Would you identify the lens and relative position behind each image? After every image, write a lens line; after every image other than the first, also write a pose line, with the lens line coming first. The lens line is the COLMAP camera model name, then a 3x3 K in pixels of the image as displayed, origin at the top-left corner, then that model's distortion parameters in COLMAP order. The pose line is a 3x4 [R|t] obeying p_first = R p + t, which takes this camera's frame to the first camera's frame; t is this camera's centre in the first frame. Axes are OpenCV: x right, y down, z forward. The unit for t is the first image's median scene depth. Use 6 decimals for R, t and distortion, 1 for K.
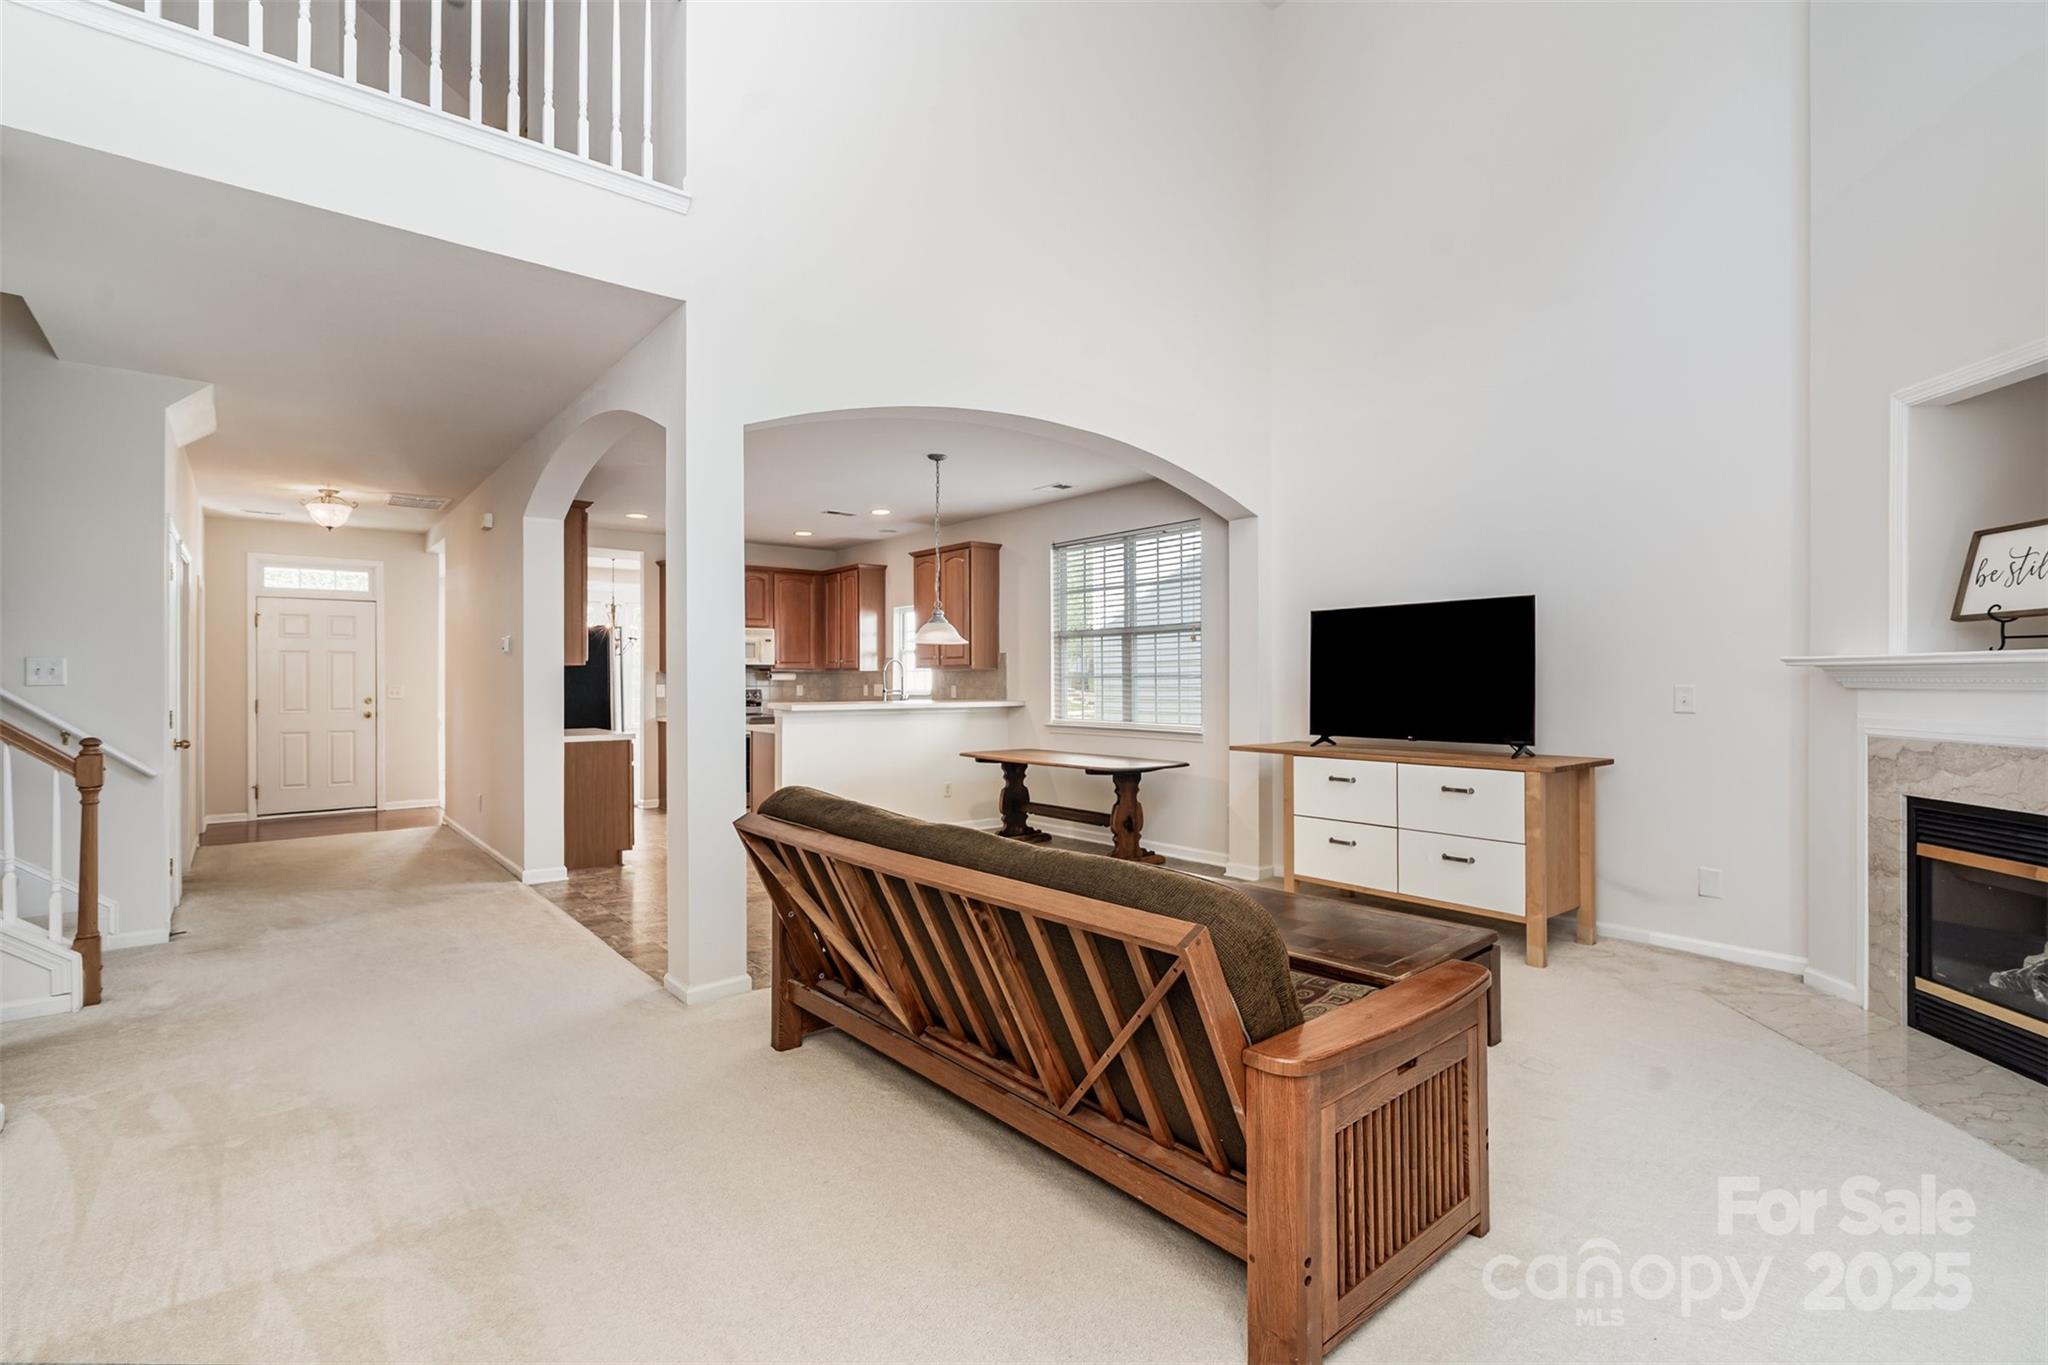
lens RADIAL K [[927.3, 0, 1028.6], [0, 927.3, 680.2], [0, 0, 1]] dist [-0.005828, 0.000032]
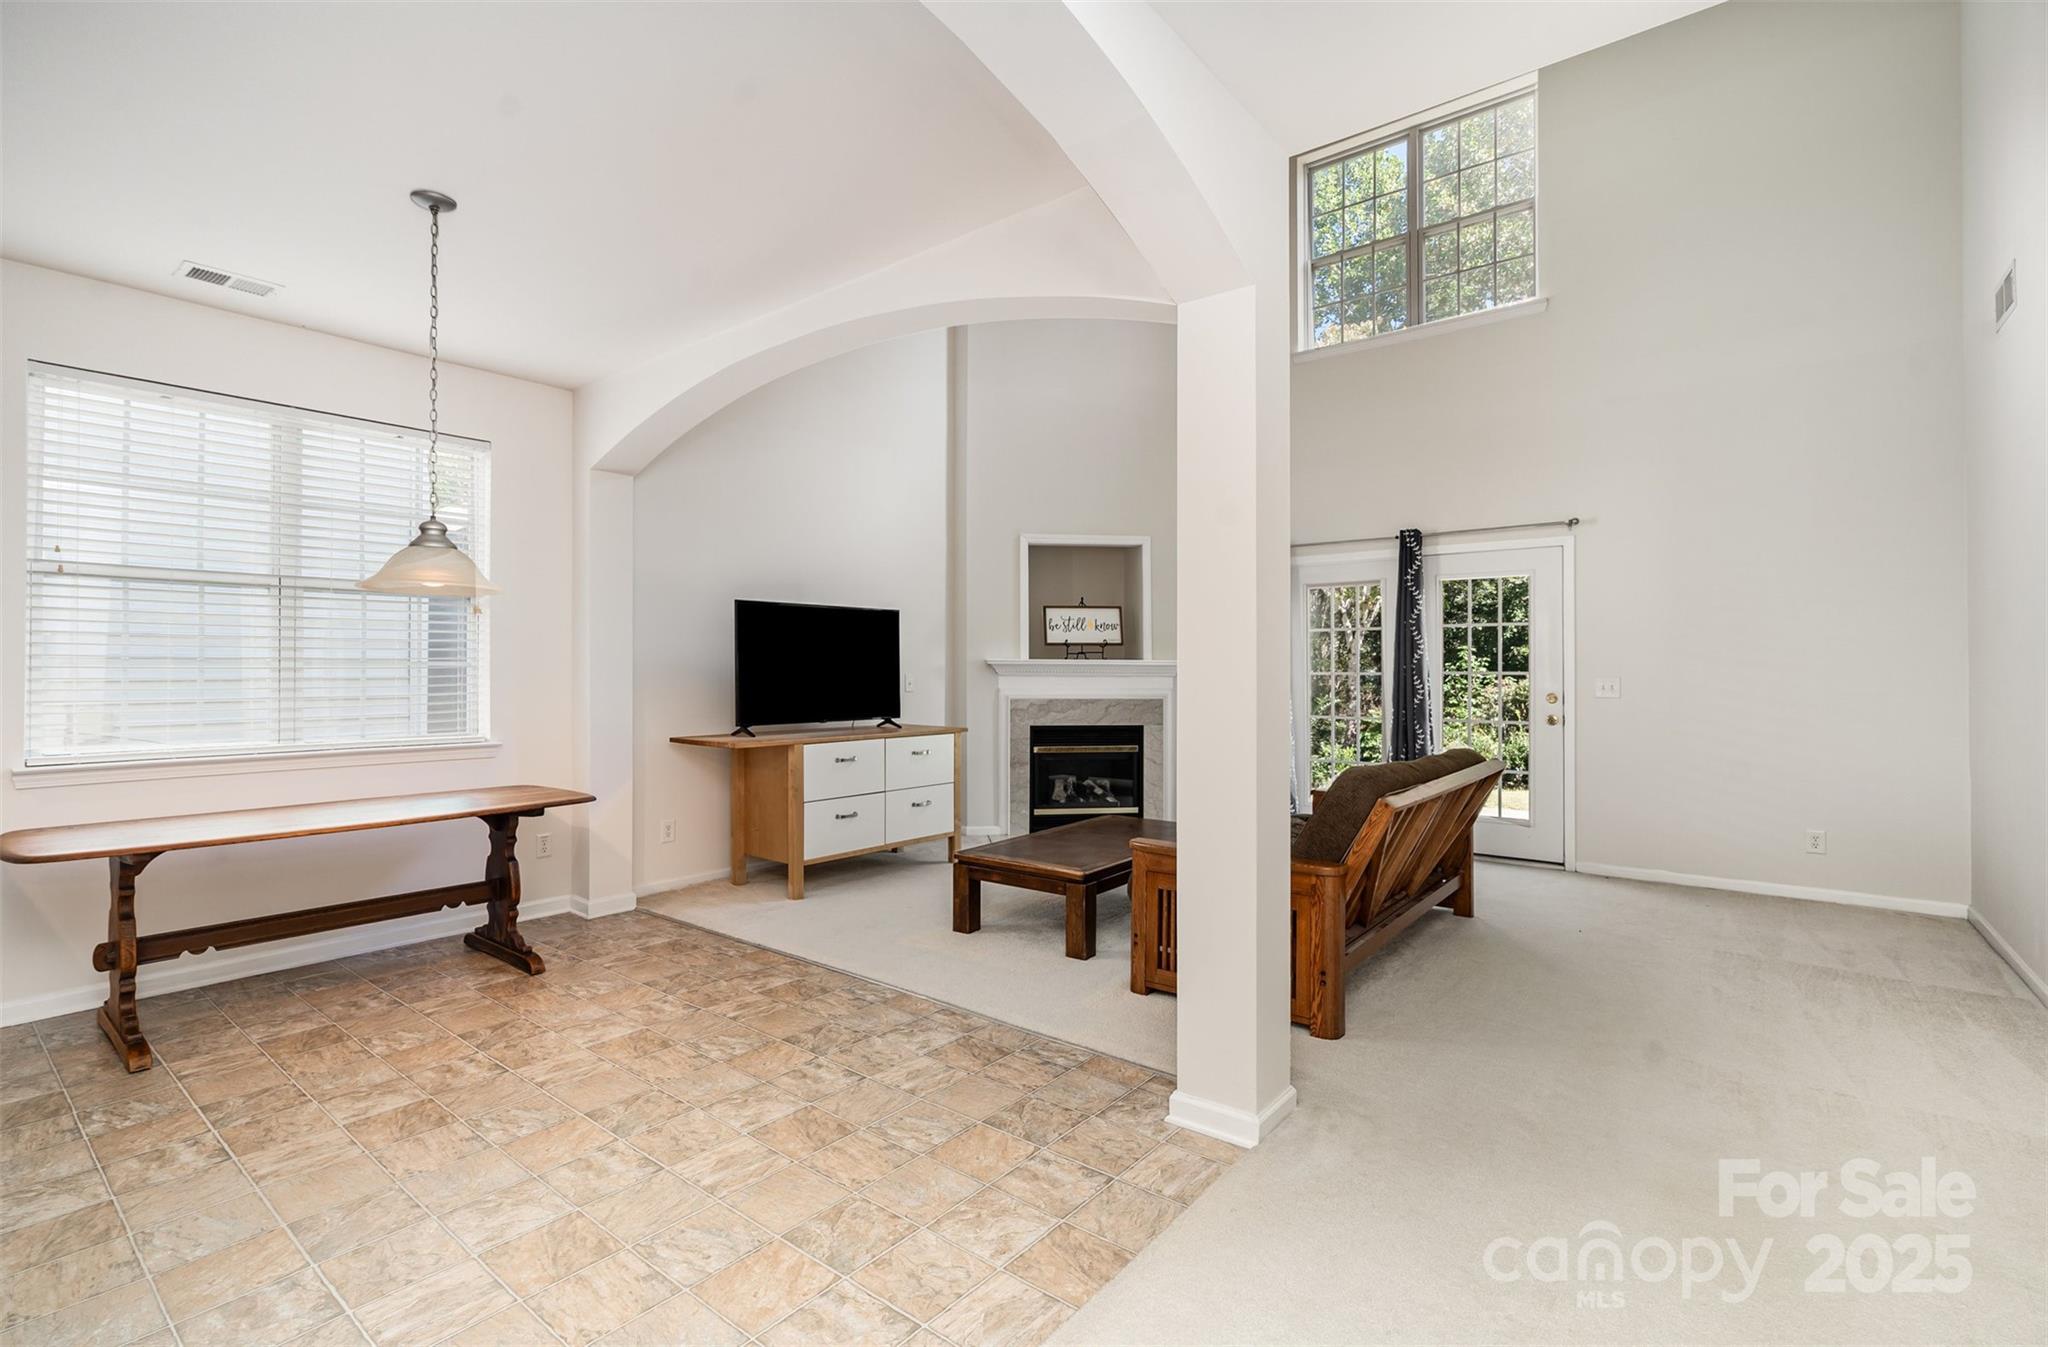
lens RADIAL K [[909.1, 0, 1017.2], [0, 909.1, 654.6], [0, 0, 1]] dist [-0.001622, -0.000082]
pose [[-0.194850, 0.020285, 0.980623, -0.510468], [-0.000601, 0.999783, -0.020801, 0.002099], [-0.980833, -0.004642, -0.194796, 0.663012]]
